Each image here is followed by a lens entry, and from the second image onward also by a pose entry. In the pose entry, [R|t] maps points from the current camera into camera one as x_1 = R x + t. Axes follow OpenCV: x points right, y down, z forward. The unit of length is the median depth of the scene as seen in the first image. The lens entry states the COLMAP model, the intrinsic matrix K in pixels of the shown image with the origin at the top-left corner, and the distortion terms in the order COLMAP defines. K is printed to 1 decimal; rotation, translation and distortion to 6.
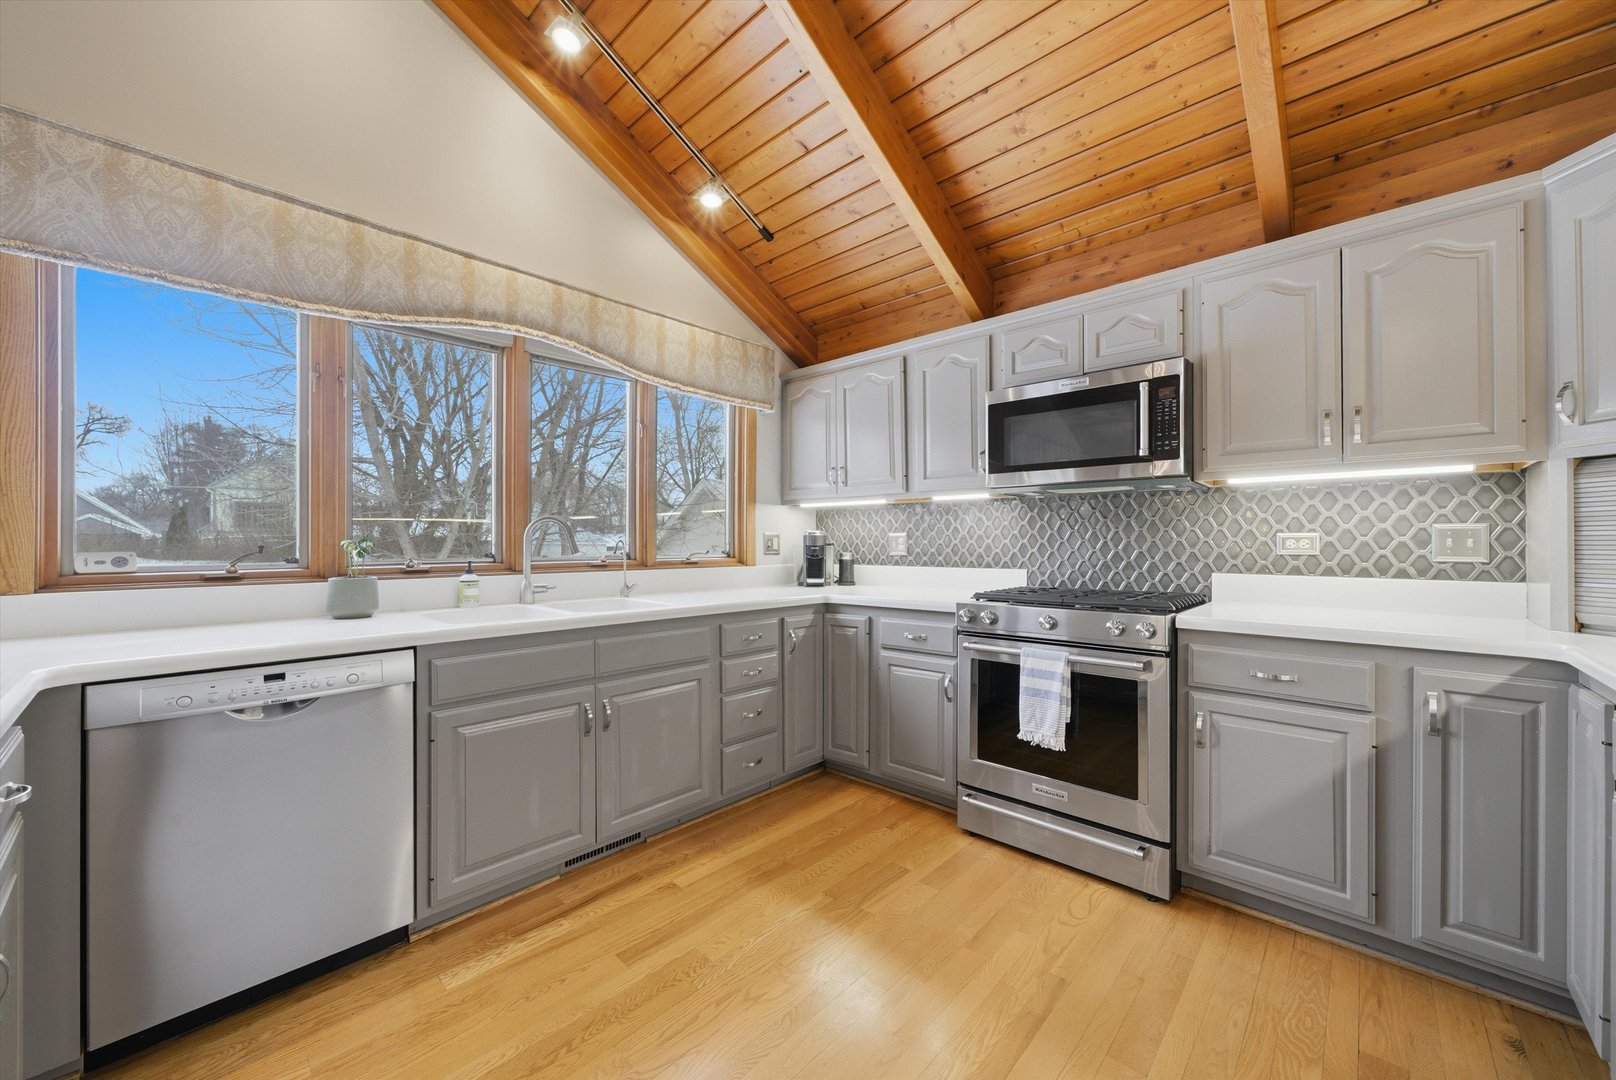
lens RADIAL K [[599.1, 0, 807.9], [0, 599.1, 539.7], [0, 0, 1]] dist [0.002337, 0.000975]
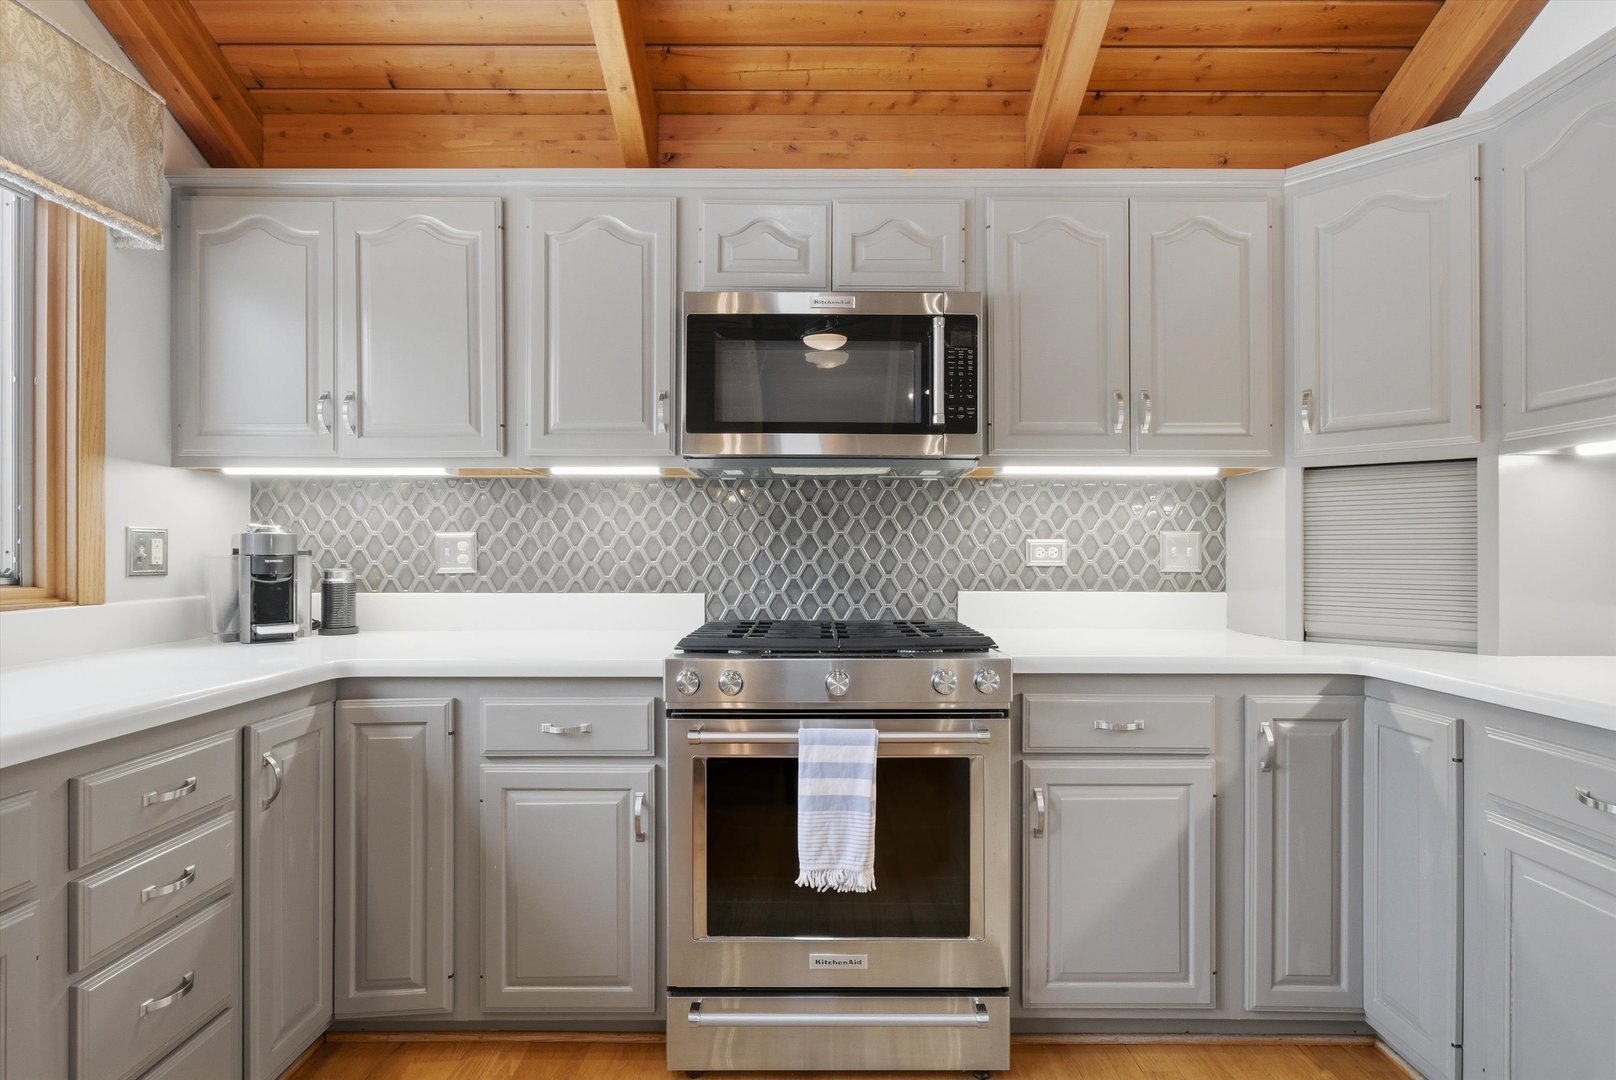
lens RADIAL K [[809.0, 0, 808.3], [0, 809.0, 549.6], [0, 0, 1]] dist [-0.001480, 0.001680]
pose [[0.735921, 0.003757, 0.677057, -0.163045], [-0.005846, 0.999983, 0.000806, 0.003474], [-0.677042, -0.004551, 0.735930, 0.386743]]
